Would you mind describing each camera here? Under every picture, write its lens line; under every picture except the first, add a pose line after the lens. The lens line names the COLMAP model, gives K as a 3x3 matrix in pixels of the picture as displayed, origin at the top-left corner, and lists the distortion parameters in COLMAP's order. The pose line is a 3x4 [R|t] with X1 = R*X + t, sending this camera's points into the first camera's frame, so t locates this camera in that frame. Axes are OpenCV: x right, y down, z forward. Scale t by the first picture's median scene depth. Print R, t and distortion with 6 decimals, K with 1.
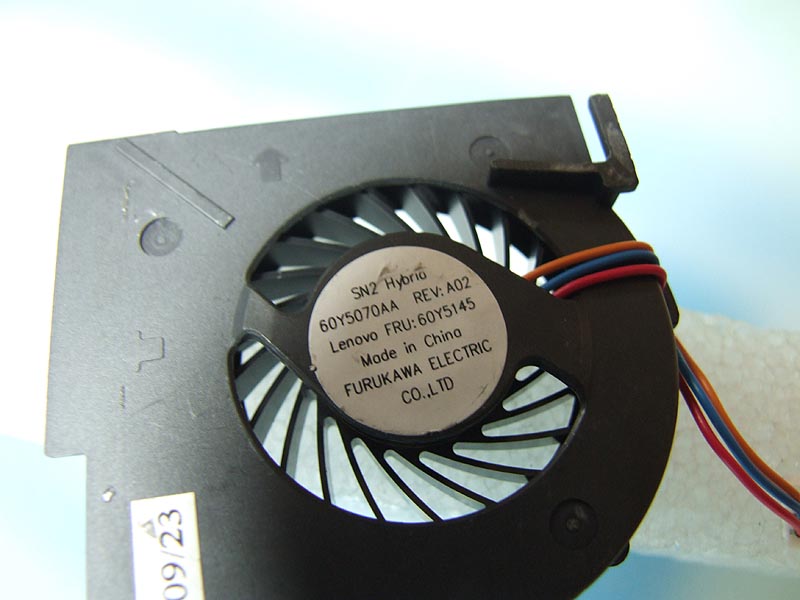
lens RADIAL K [[643.7, 0, 400.0], [0, 643.7, 300.0], [0, 0, 1]] dist [-0.169594, 0.000879]
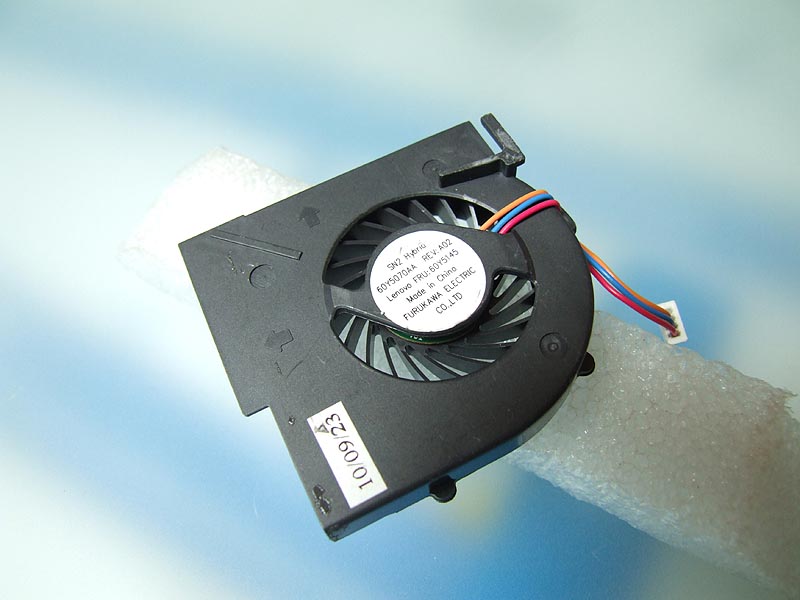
lens RADIAL K [[643.7, 0, 400.0], [0, 643.7, 300.0], [0, 0, 1]] dist [-0.169594, 0.000879]
pose [[0.945737, -0.317340, 0.069830, -0.193879], [0.322084, 0.943935, -0.072443, 0.206478], [-0.042926, 0.091003, 0.994925, -0.706800]]
